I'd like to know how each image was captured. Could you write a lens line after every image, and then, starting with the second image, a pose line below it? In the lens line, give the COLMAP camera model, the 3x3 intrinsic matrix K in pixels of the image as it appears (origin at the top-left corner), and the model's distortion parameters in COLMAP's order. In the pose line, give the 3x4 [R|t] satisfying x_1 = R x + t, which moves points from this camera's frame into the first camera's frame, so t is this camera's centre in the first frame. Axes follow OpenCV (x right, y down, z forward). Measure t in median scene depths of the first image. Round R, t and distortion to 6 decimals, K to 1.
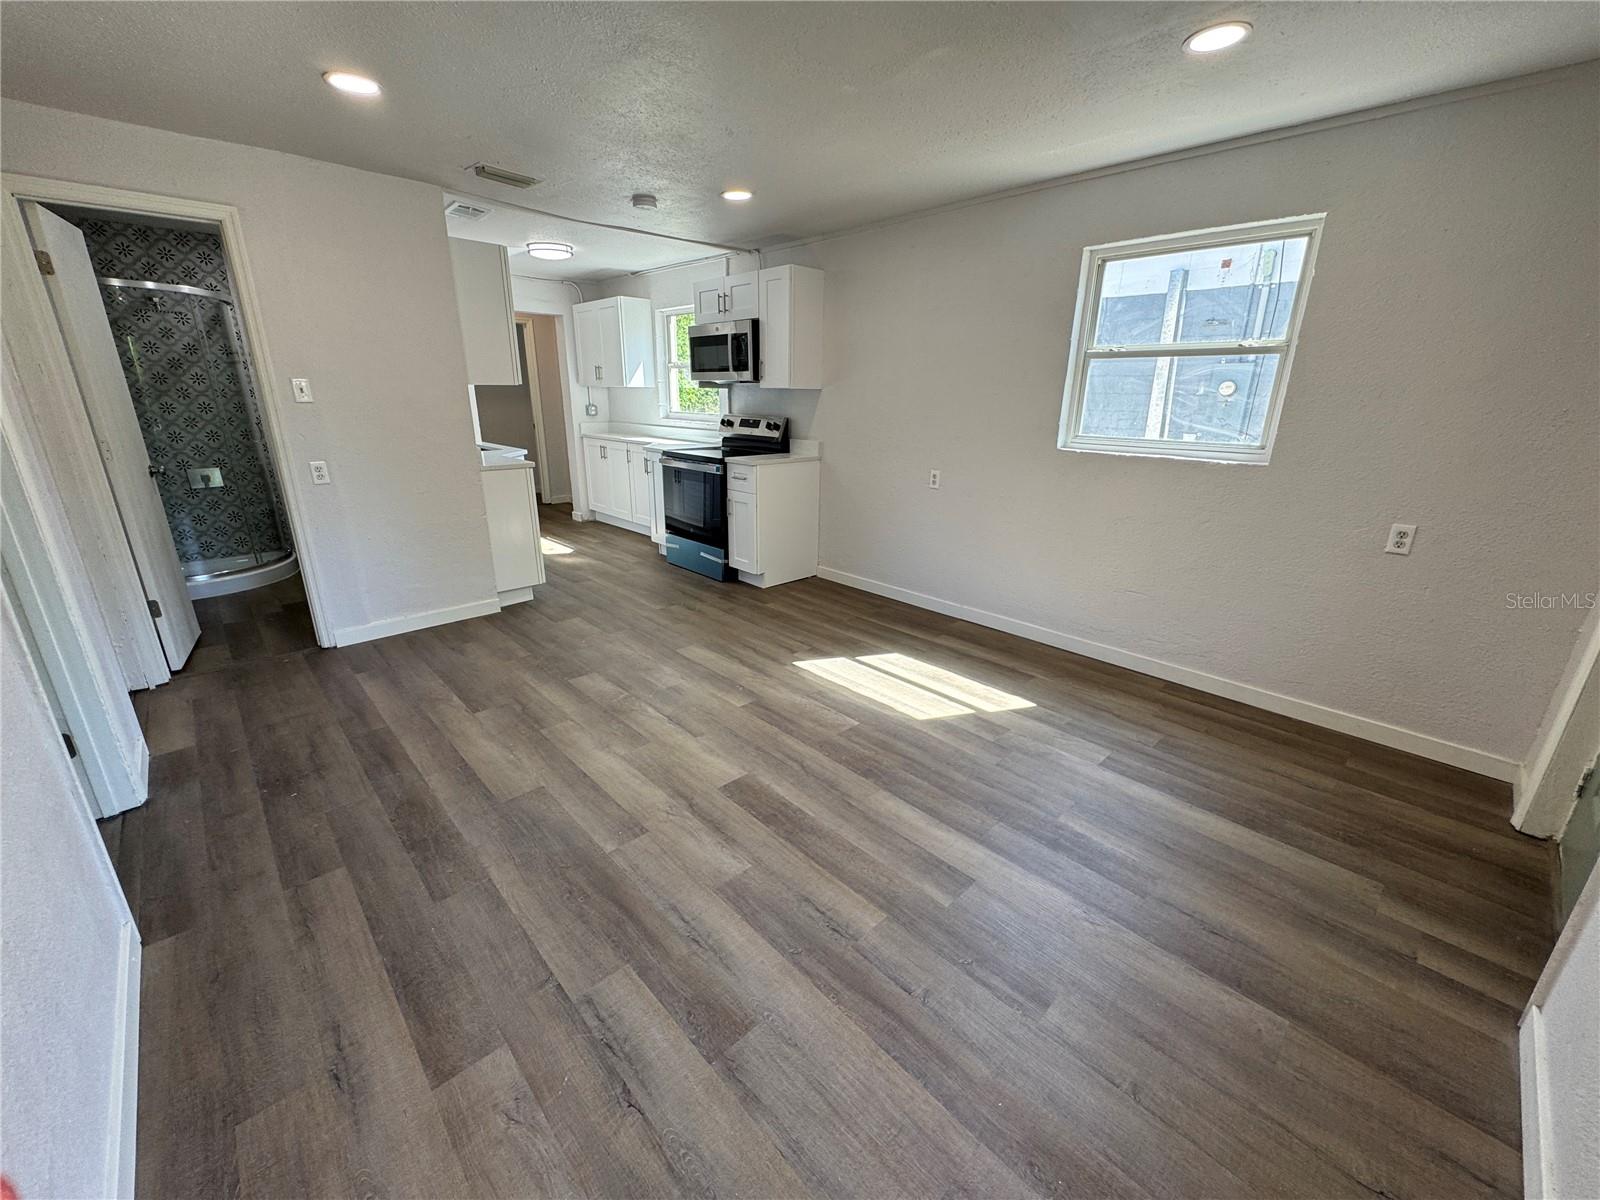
lens RADIAL K [[637.9, 0, 803.1], [0, 637.9, 600.9], [0, 0, 1]] dist [-0.002317, 0.000077]
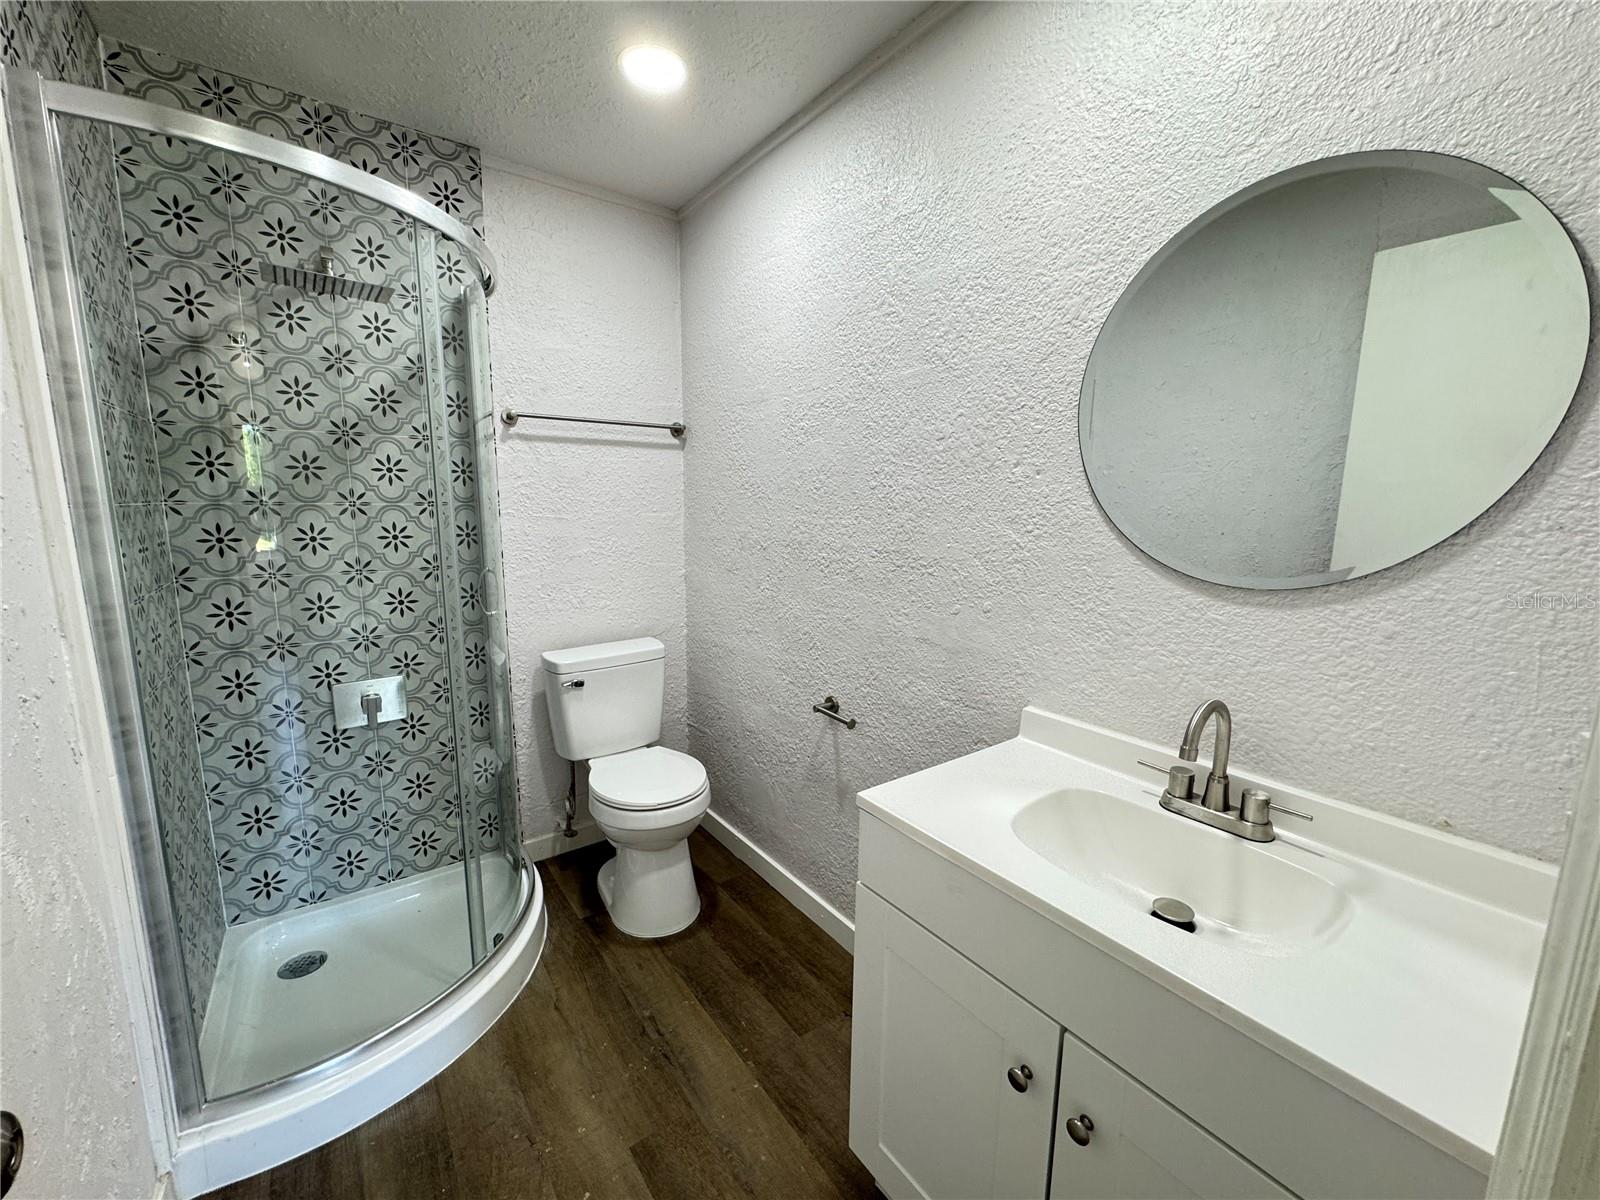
lens RADIAL K [[637.9, 0, 804.9], [0, 637.9, 598.6], [0, 0, 1]] dist [-0.002317, 0.000077]
pose [[0.992989, 0.019321, -0.116615, -0.020097], [-0.037080, 0.987669, -0.152104, -0.006768], [0.112238, 0.155362, 0.981461, 0.020207]]
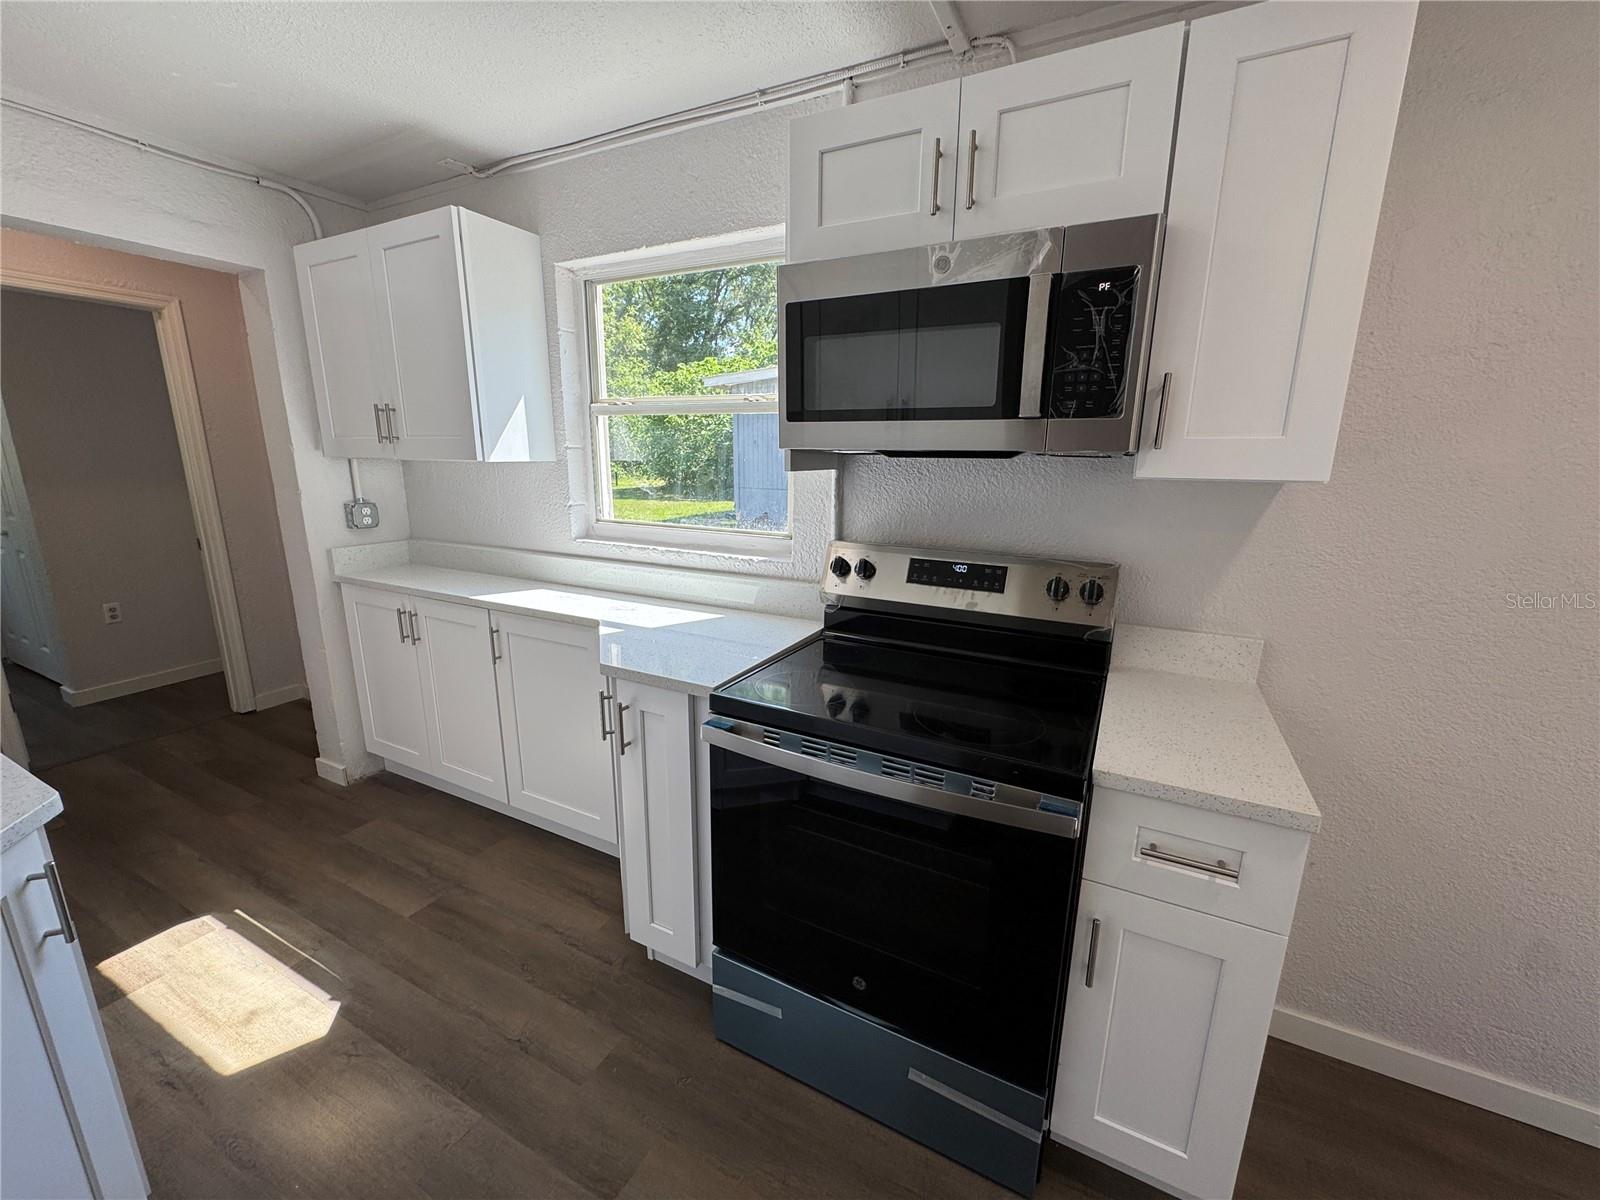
lens RADIAL K [[637.9, 0, 798.4], [0, 637.9, 599.8], [0, 0, 1]] dist [-0.002317, 0.000077]
pose [[0.946989, -0.076561, 0.312010, -0.380606], [0.102553, 0.992418, -0.067741, -0.361801], [-0.304458, 0.096148, 0.947661, 1.025417]]
